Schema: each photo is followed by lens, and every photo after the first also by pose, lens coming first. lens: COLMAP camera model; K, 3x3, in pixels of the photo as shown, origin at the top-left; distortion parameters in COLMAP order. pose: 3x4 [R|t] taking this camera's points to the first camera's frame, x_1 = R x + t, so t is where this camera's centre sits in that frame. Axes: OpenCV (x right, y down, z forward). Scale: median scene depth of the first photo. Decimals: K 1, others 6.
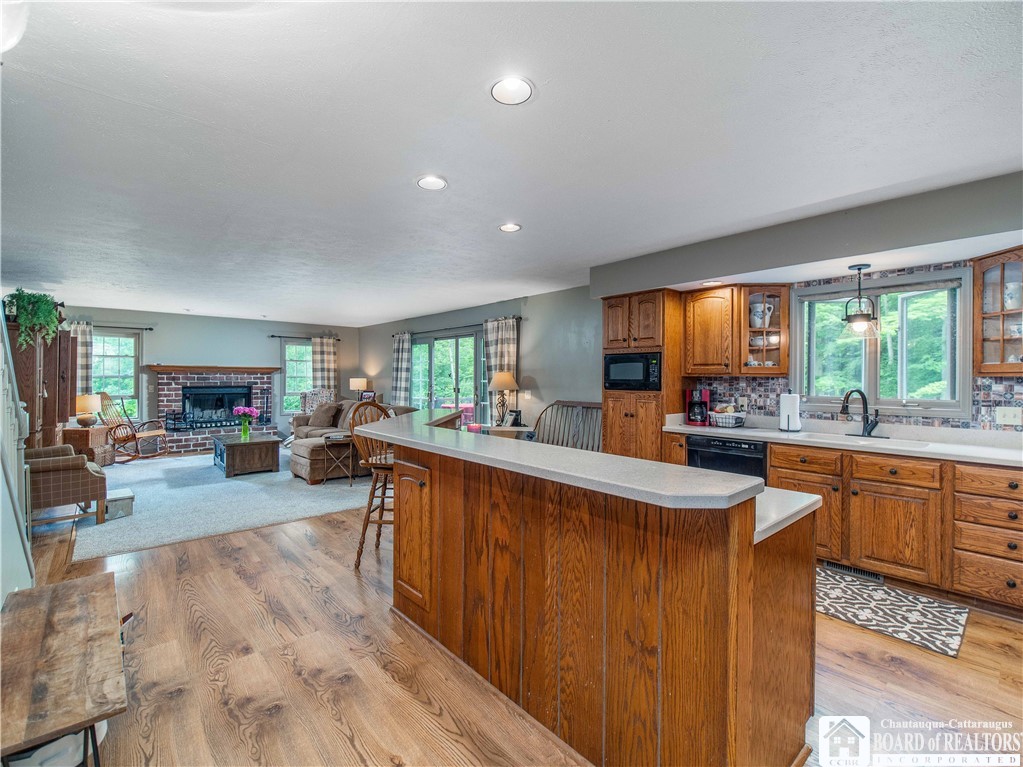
lens RADIAL K [[475.4, 0, 519.1], [0, 475.4, 375.0], [0, 0, 1]] dist [0.000442, -0.001771]
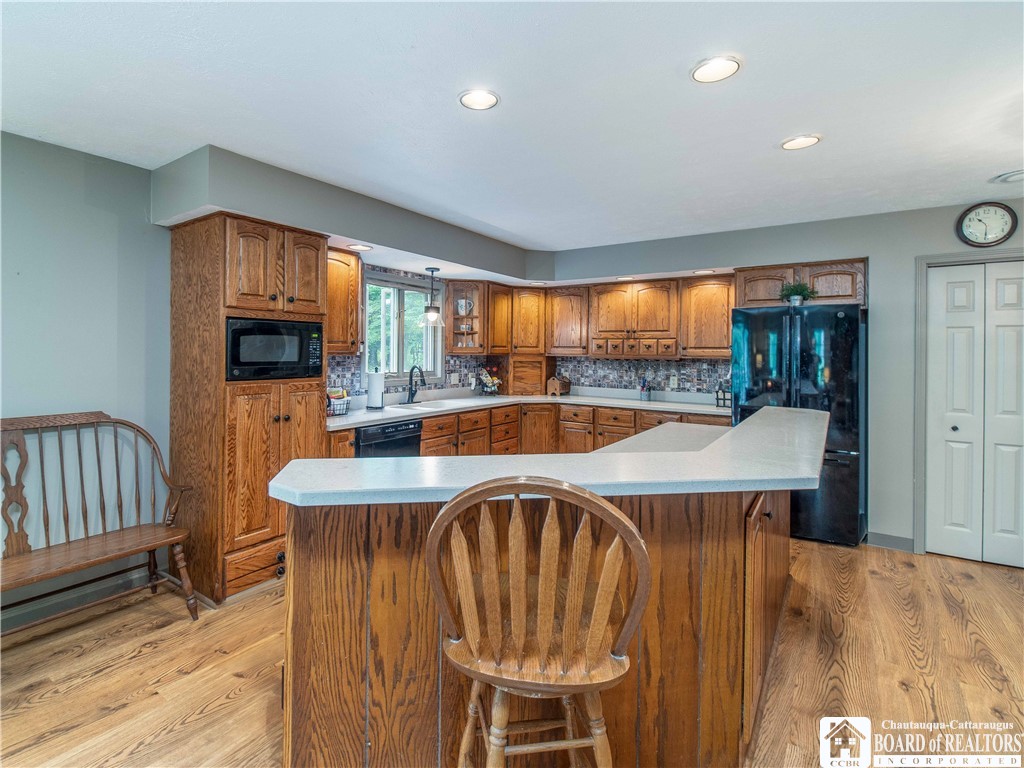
lens RADIAL K [[475.9, 0, 495.9], [0, 475.9, 357.0], [0, 0, 1]] dist [0.000442, -0.001771]
pose [[-0.246654, -0.018357, 0.968930, -0.462809], [-0.020312, 0.999699, 0.013769, -0.012118], [-0.968891, -0.016285, -0.246952, 0.922565]]
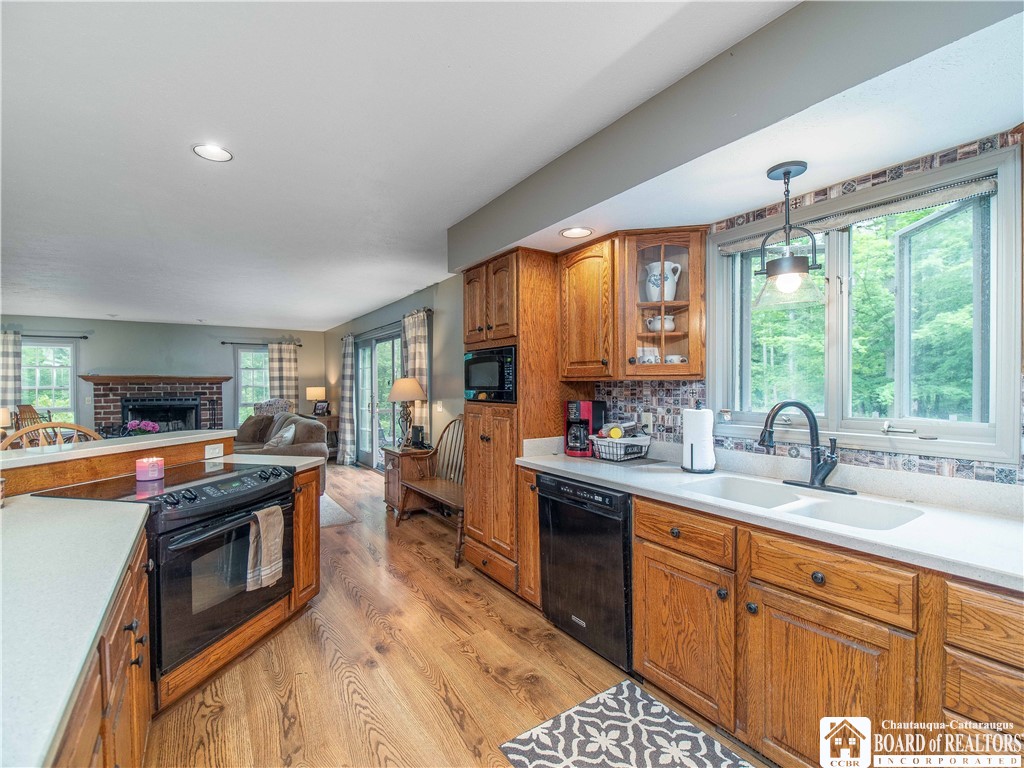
lens RADIAL K [[475.9, 0, 515.6], [0, 475.9, 386.7], [0, 0, 1]] dist [0.000442, -0.001771]
pose [[0.990172, -0.009609, -0.139527, 0.390392], [0.011064, 0.999892, 0.009653, 0.003503], [0.139419, -0.011102, 0.990171, 0.343998]]
